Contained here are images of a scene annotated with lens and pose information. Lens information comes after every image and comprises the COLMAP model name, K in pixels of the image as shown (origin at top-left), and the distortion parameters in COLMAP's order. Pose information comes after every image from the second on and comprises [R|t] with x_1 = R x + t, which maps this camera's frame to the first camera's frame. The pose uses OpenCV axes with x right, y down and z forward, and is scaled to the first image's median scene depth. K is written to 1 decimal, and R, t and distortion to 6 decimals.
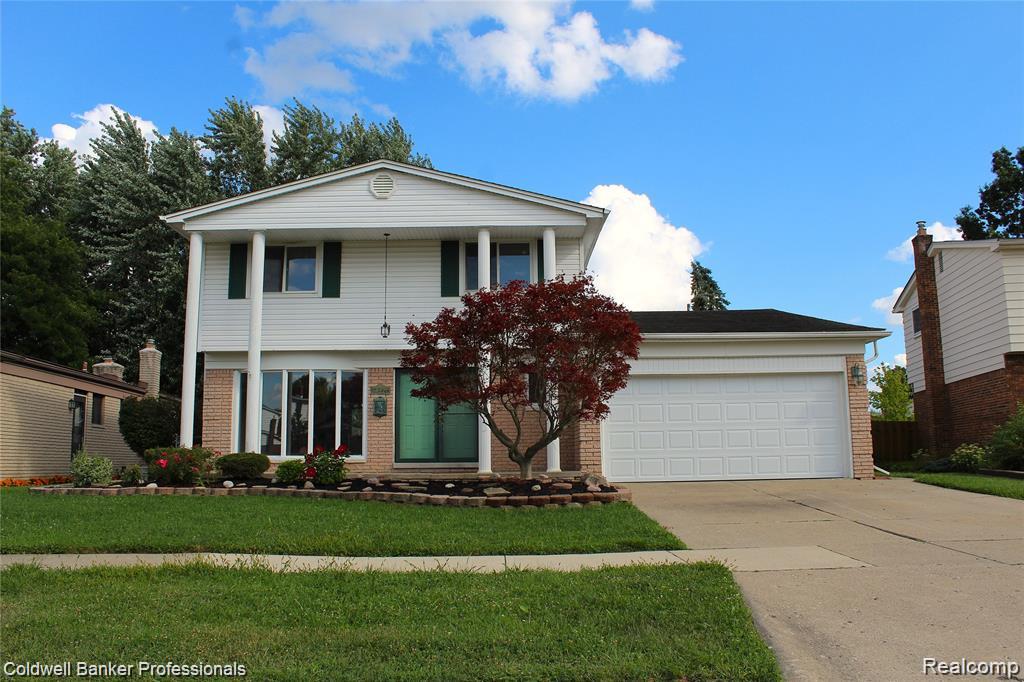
lens RADIAL K [[845.0, 0, 512.0], [0, 845.0, 341.0], [0, 0, 1]] dist [-0.165822, 0.139781]
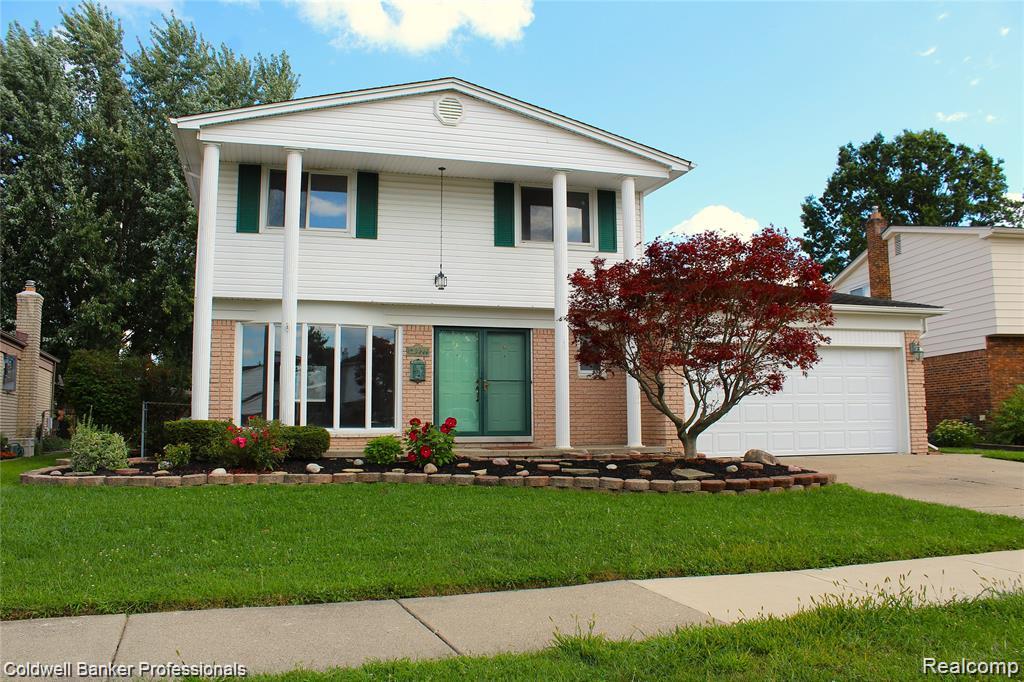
lens RADIAL K [[845.0, 0, 512.0], [0, 845.0, 341.0], [0, 0, 1]] dist [-0.165822, 0.139781]
pose [[0.962228, 0.032971, 0.270240, -0.304023], [-0.043991, 0.998425, 0.034823, 0.014530], [-0.268666, -0.045395, 0.962163, 0.158715]]
